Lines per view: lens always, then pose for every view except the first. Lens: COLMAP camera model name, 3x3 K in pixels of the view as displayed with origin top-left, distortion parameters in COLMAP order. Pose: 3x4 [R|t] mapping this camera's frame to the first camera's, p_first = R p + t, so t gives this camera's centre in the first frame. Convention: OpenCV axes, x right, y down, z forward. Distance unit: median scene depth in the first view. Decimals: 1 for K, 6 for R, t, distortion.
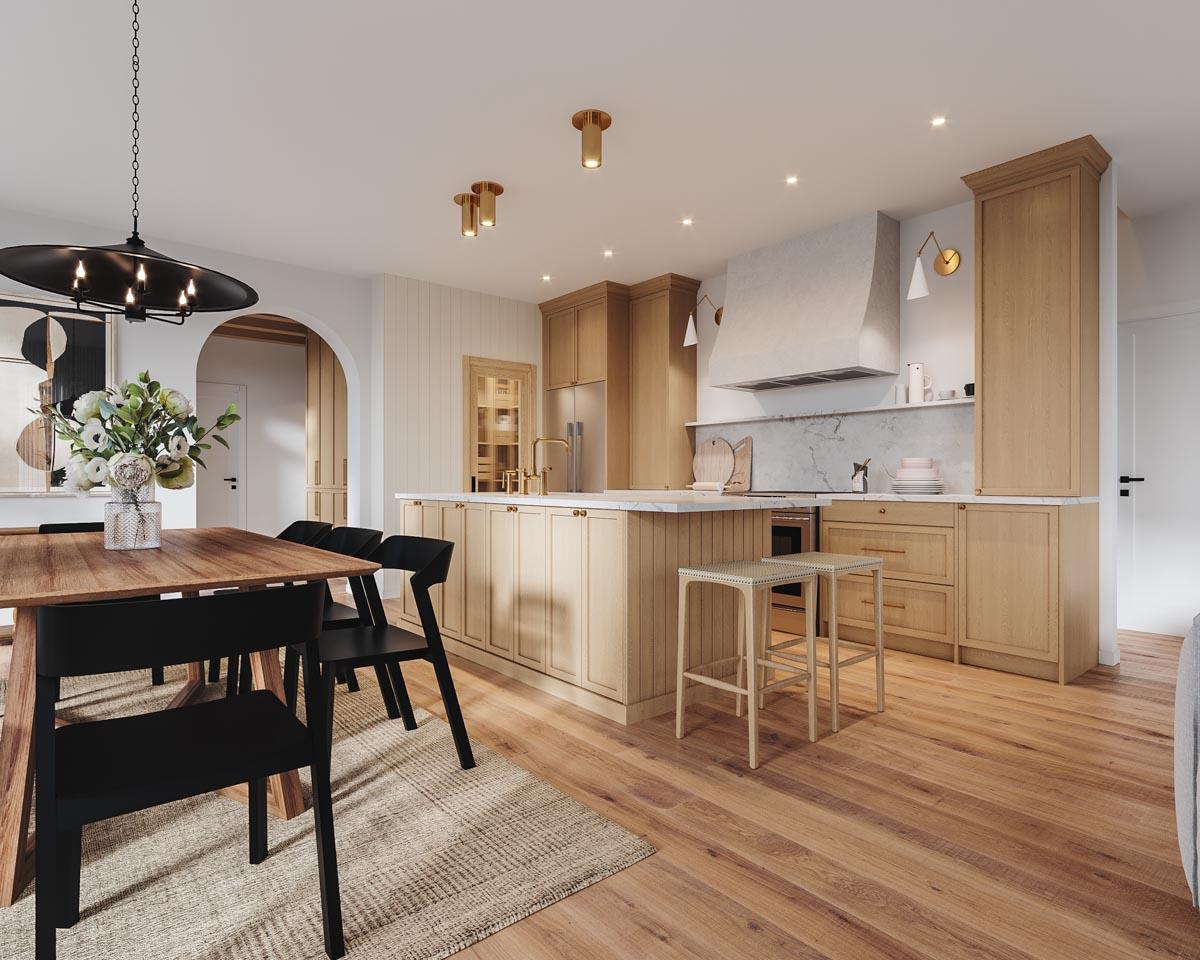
lens RADIAL K [[666.9, 0, 600.0], [0, 666.9, 480.0], [0, 0, 1]] dist [-0.000206, 0.000166]
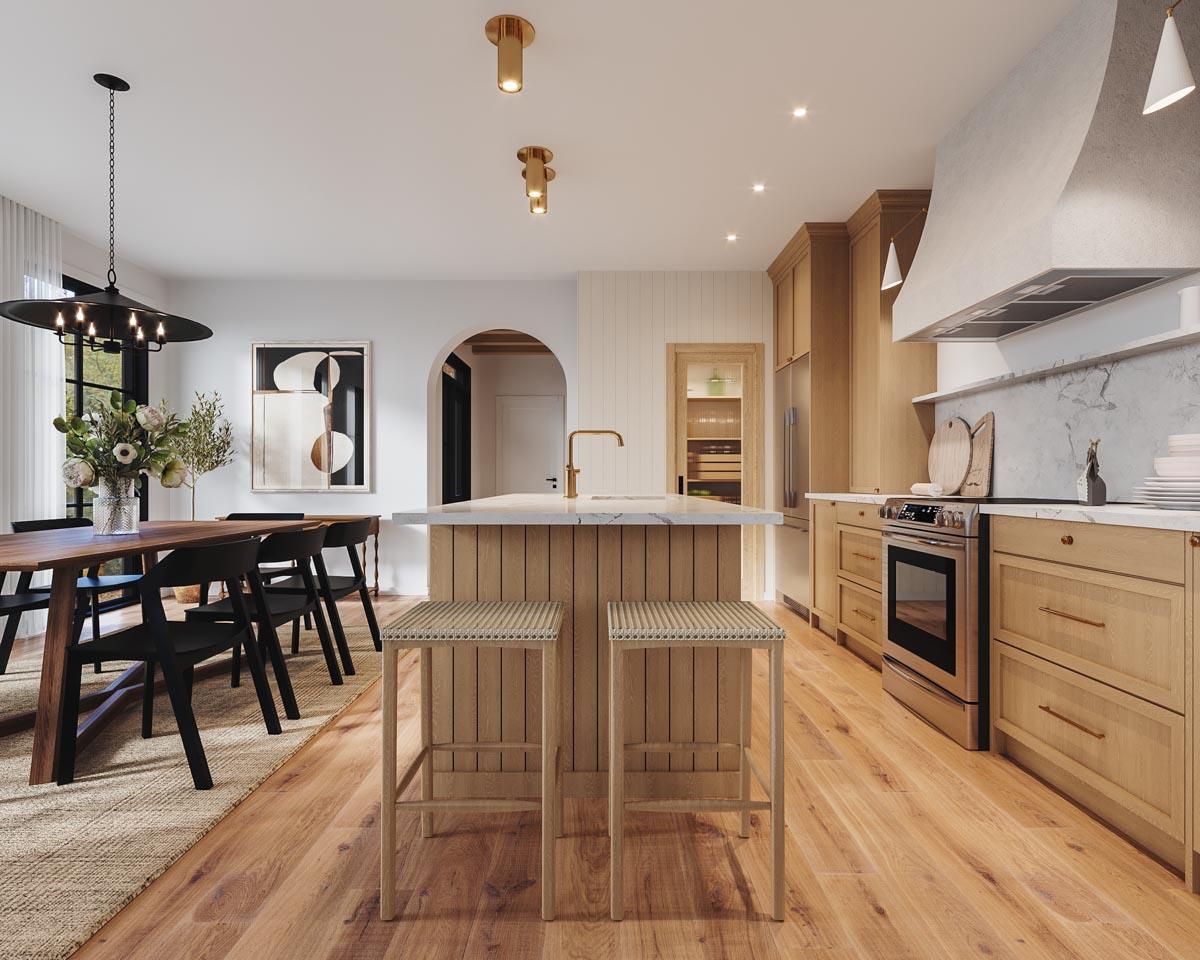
lens RADIAL K [[666.9, 0, 600.0], [0, 666.9, 480.0], [0, 0, 1]] dist [-0.000206, 0.000166]
pose [[0.766877, -0.000150, -0.641793, 0.399297], [0.000175, 1.000000, -0.000025, -0.000069], [0.641793, -0.000094, 0.766878, 0.309807]]
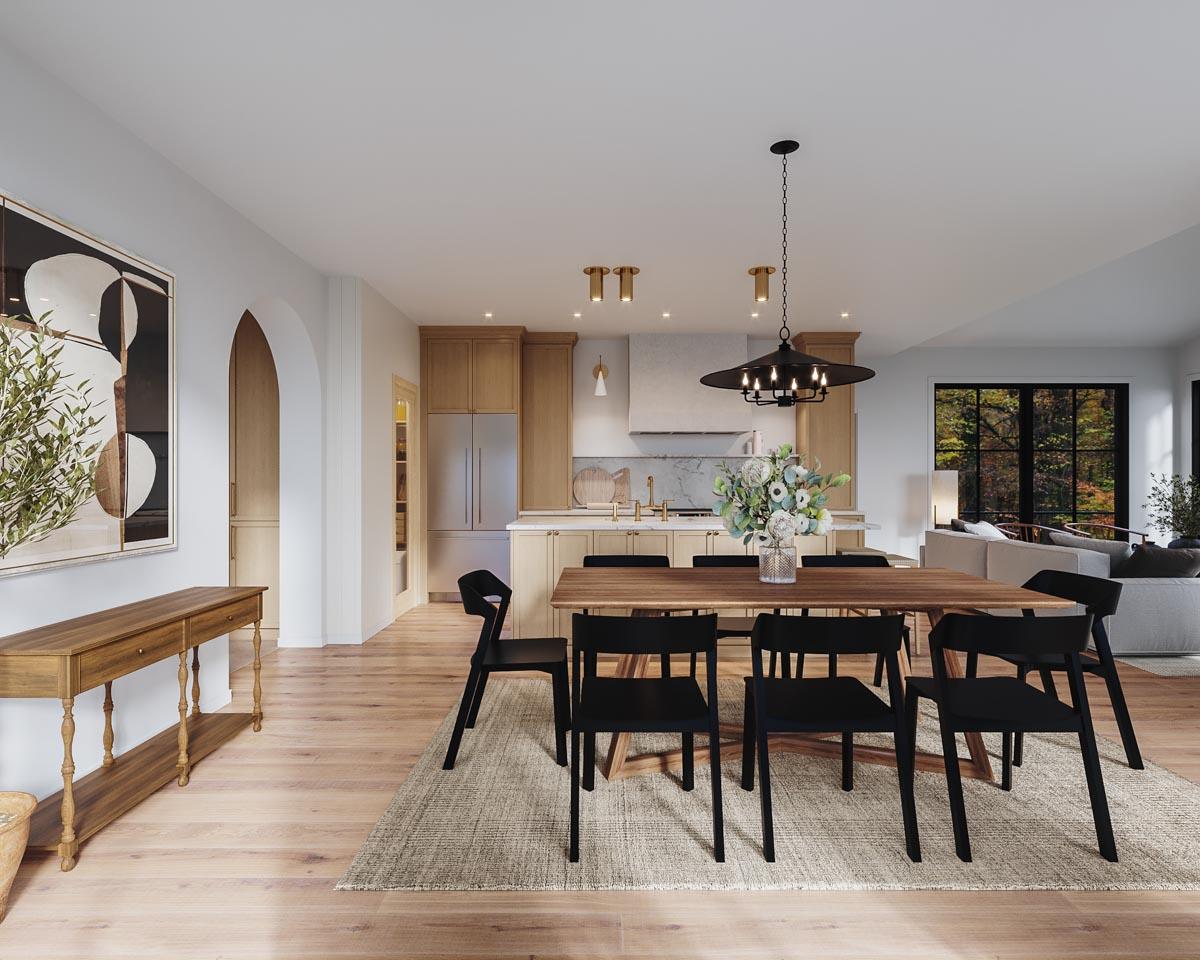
lens RADIAL K [[666.9, 0, 600.0], [0, 666.9, 480.0], [0, 0, 1]] dist [-0.000206, 0.000166]
pose [[0.641862, 0.000074, 0.766820, -0.953379], [0.000706, 1.000000, -0.000687, -0.046332], [-0.766820, 0.000982, 0.641862, 0.216586]]
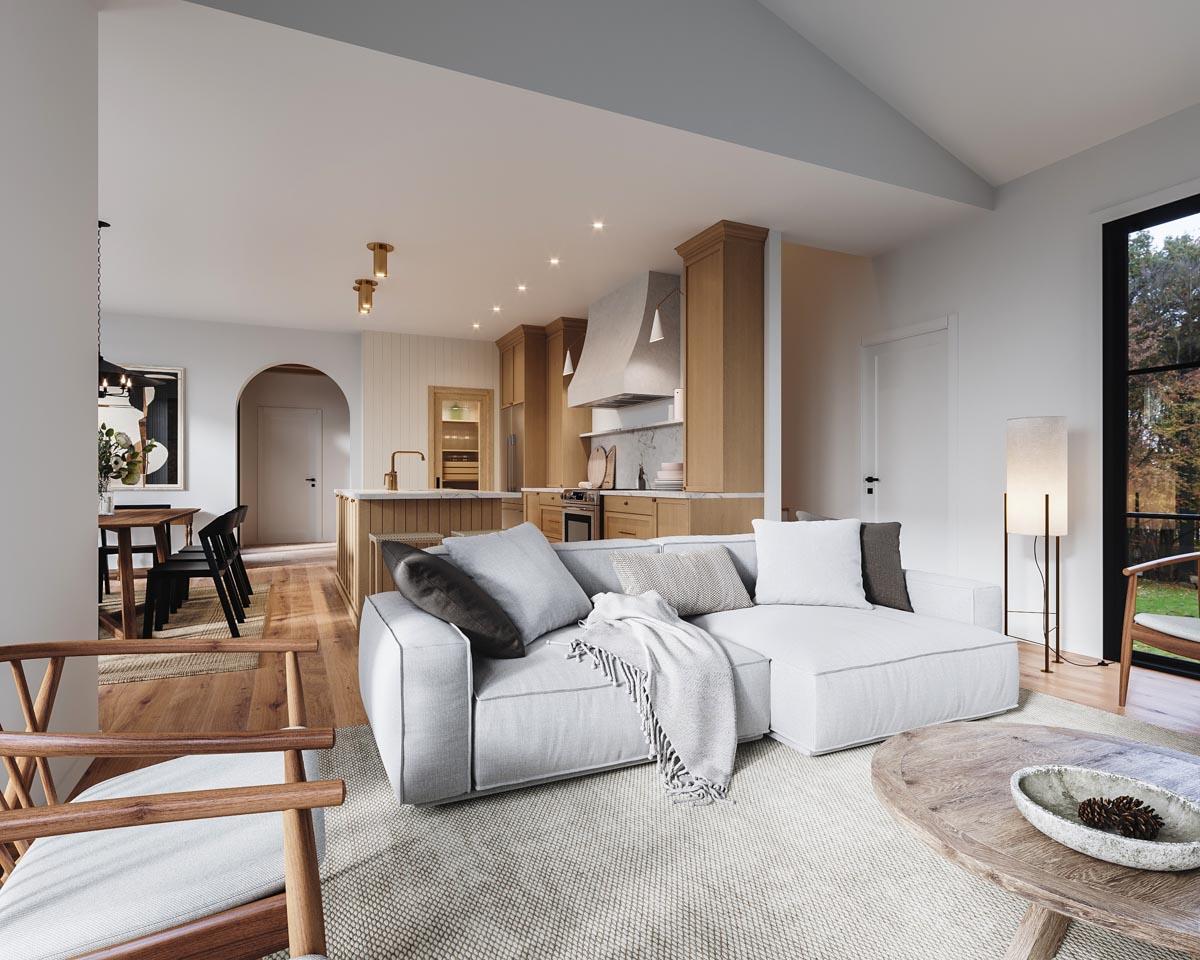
lens RADIAL K [[666.9, 0, 600.0], [0, 666.9, 480.0], [0, 0, 1]] dist [-0.000206, 0.000166]
pose [[0.966085, -0.000190, -0.258224, 0.598859], [0.000291, 1.000000, 0.000353, -0.000391], [0.258223, -0.000416, 0.966085, -0.245903]]
